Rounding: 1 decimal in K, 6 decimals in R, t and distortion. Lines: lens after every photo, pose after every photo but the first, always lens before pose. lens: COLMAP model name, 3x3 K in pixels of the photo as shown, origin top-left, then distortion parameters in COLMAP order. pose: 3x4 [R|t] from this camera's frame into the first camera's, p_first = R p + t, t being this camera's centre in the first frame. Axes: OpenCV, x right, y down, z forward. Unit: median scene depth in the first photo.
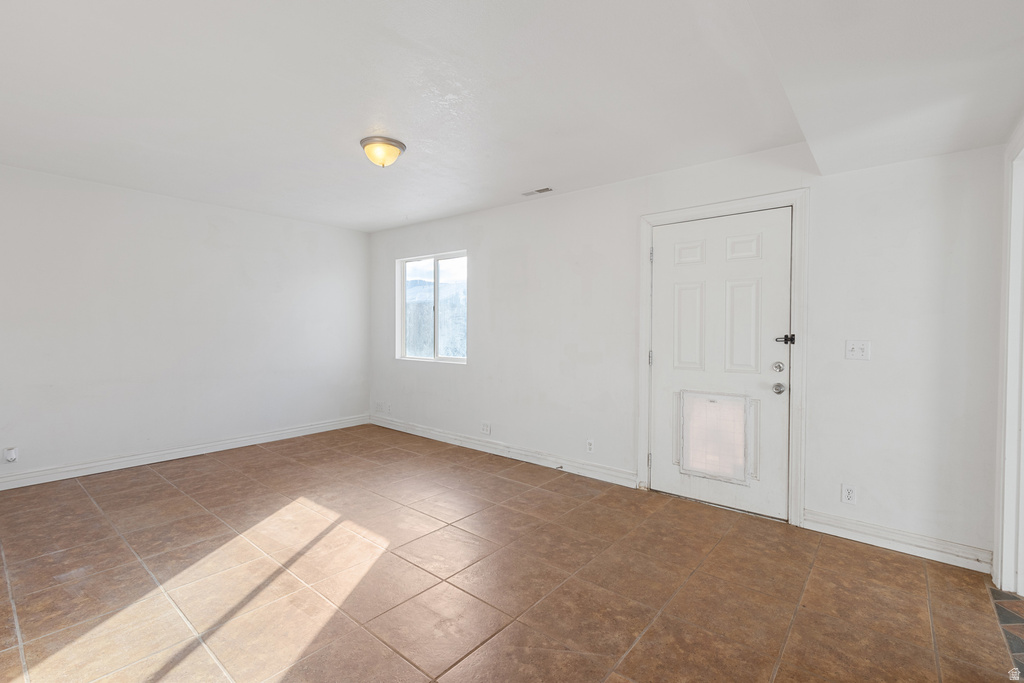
lens RADIAL K [[459.0, 0, 512.3], [0, 459.0, 339.1], [0, 0, 1]] dist [0.009784, -0.001814]
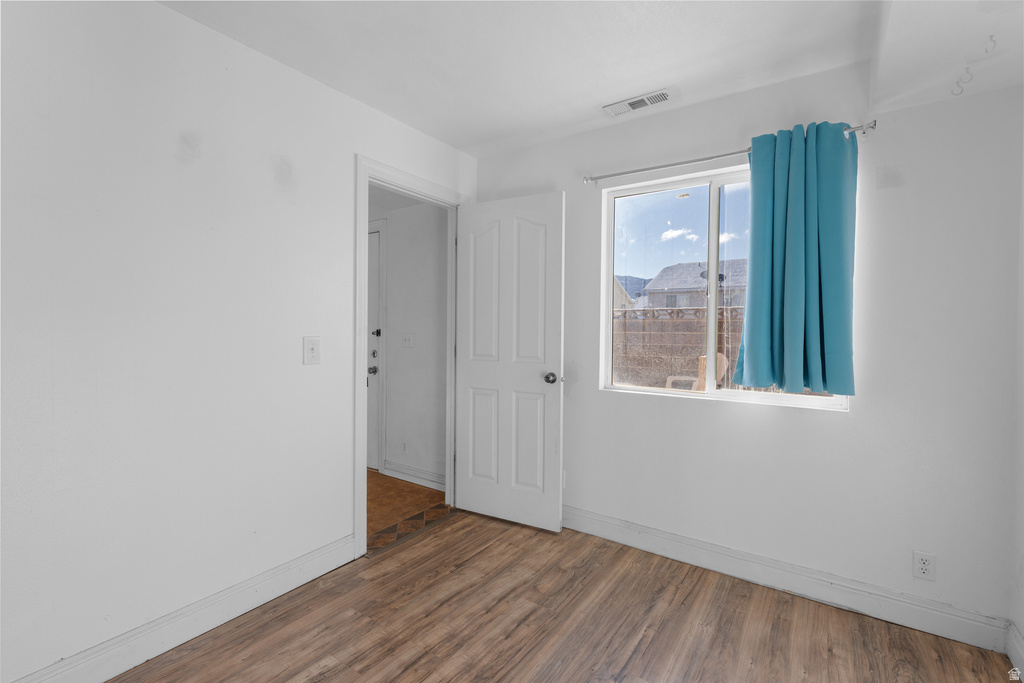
lens RADIAL K [[459.0, 0, 512.3], [0, 459.0, 336.4], [0, 0, 1]] dist [0.009784, -0.001814]
pose [[0.996962, 0.000833, 0.077887, 0.974473], [-0.000222, 0.999969, -0.007847, 0.023237], [-0.077891, 0.007806, 0.996931, -0.383737]]
